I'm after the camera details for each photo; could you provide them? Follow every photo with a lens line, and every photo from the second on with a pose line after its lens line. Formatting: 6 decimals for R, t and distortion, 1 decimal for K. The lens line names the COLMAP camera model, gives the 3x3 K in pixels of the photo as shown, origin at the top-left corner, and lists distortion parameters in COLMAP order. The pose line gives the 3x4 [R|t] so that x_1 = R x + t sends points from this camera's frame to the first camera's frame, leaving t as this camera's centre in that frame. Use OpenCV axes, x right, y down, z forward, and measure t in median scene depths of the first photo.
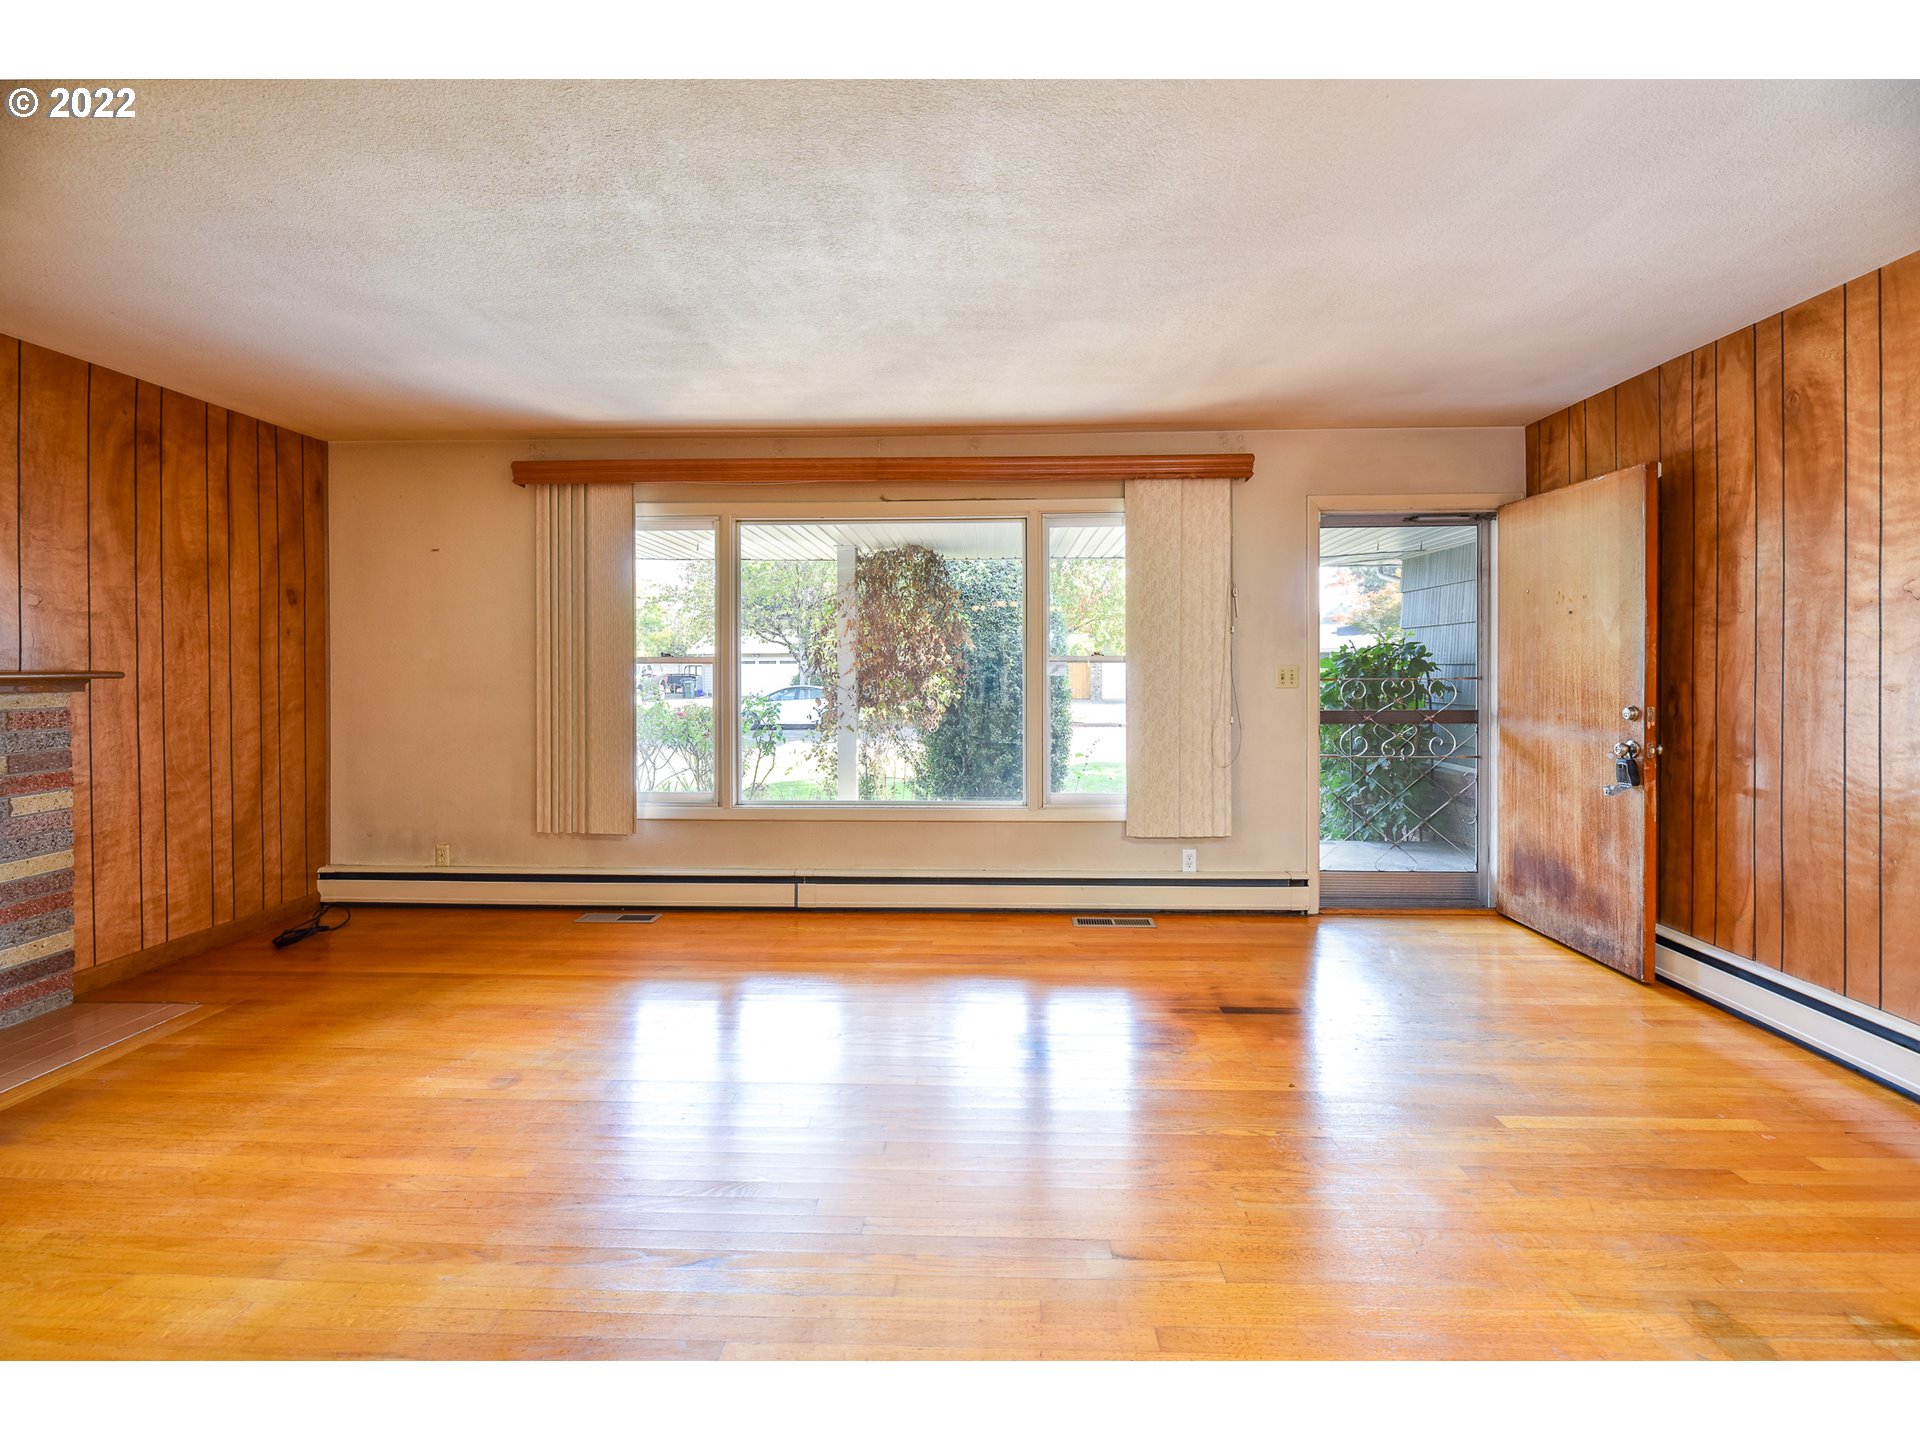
lens RADIAL K [[787.0, 0, 966.1], [0, 787.0, 677.6], [0, 0, 1]] dist [-0.004536, -0.003728]
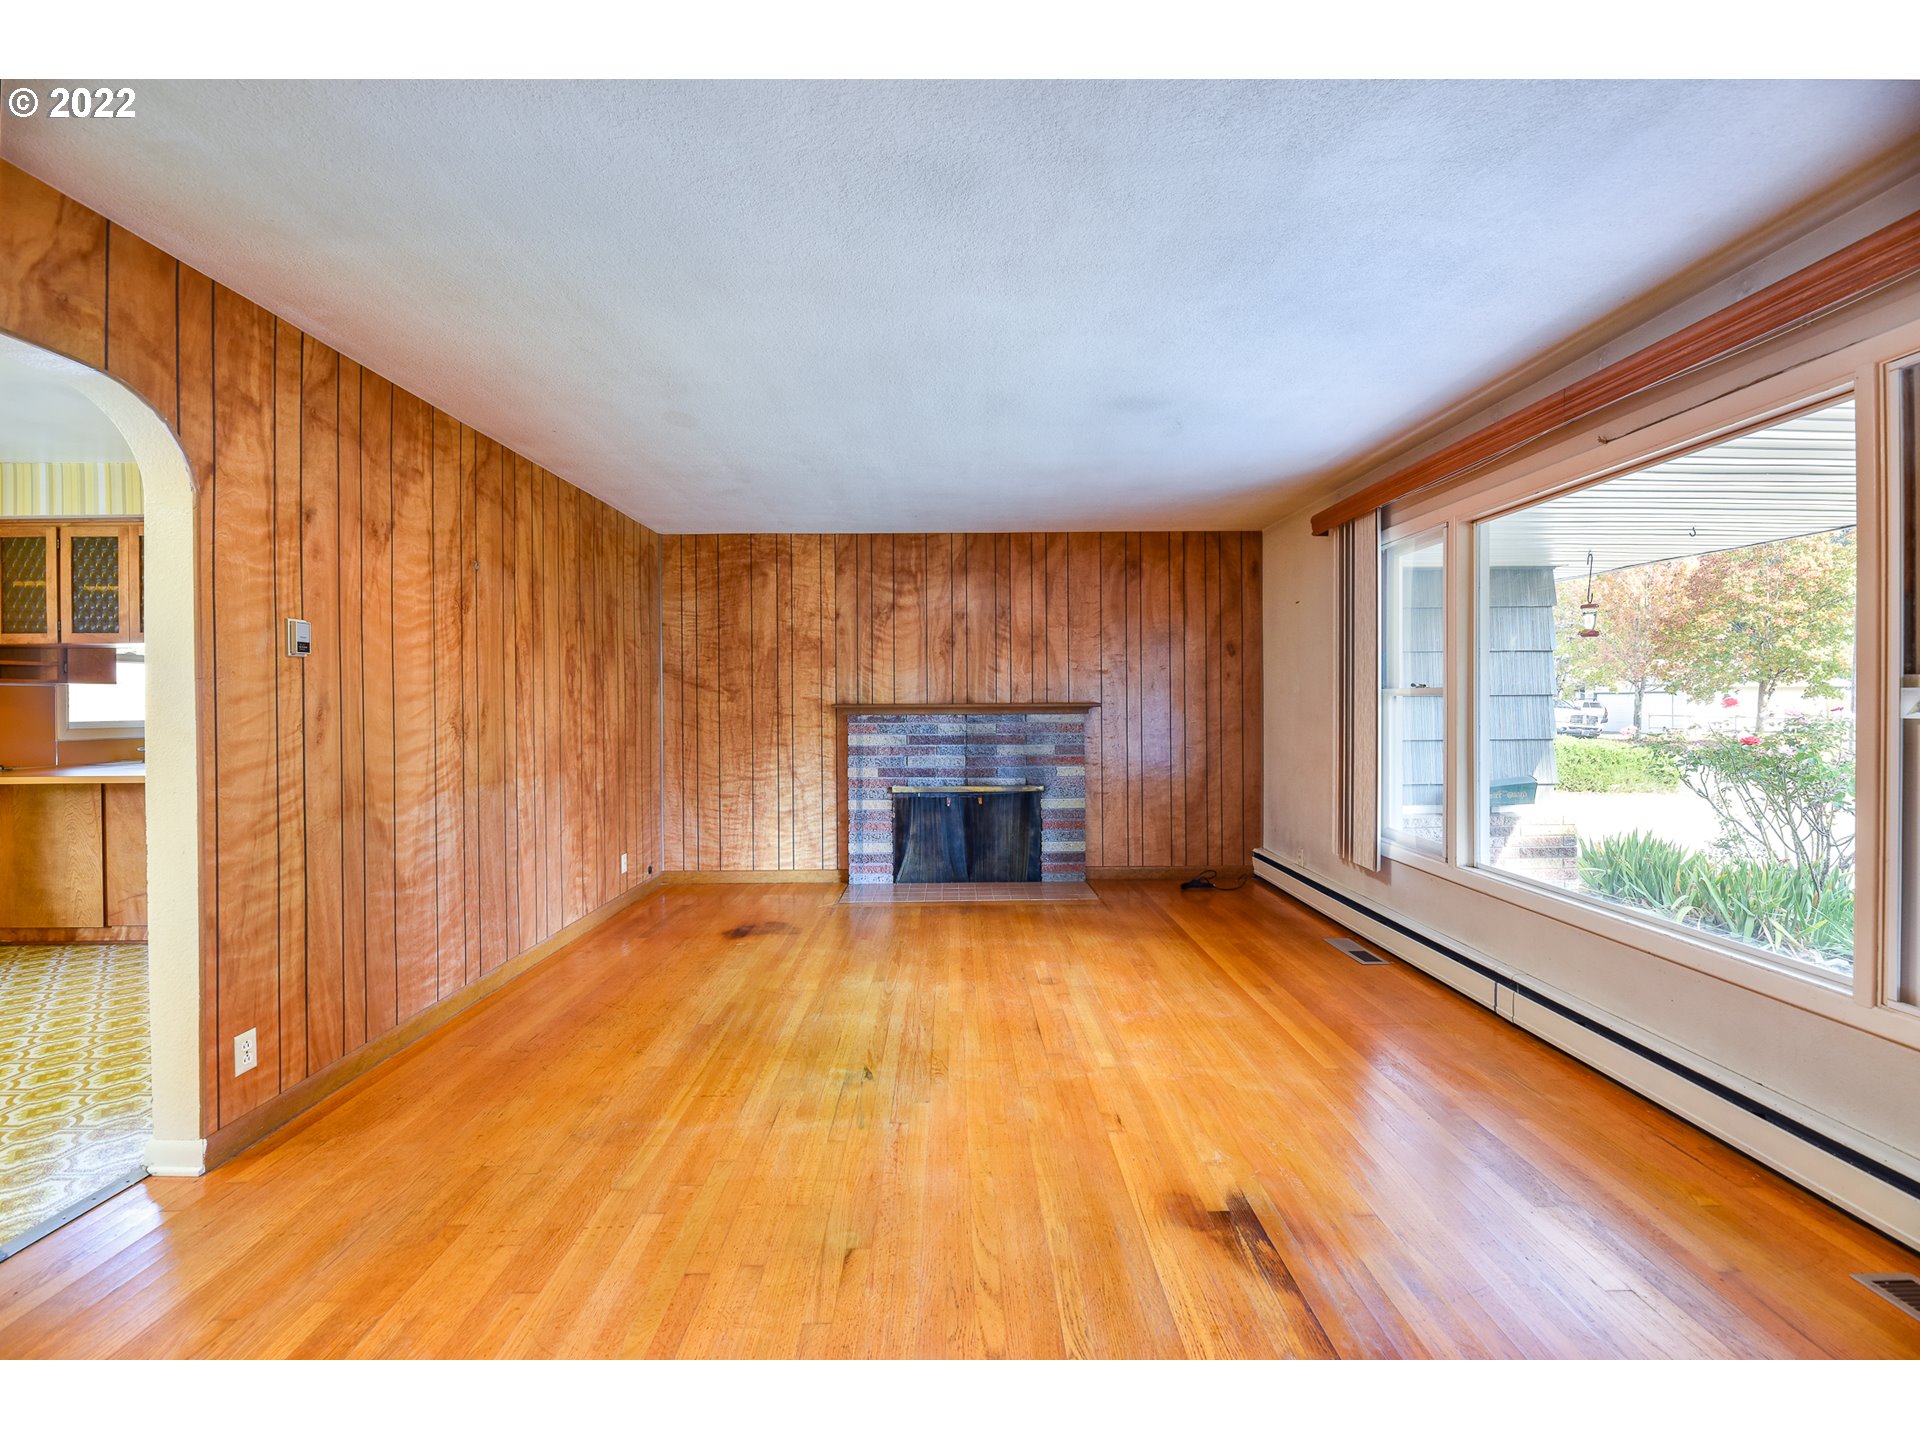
lens RADIAL K [[787.0, 0, 958.1], [0, 787.0, 707.0], [0, 0, 1]] dist [-0.004536, -0.003728]
pose [[0.043663, 0.009332, -0.999003, 0.621114], [-0.006714, 0.999937, 0.009047, -0.011389], [0.999024, 0.006312, 0.043723, 0.528987]]
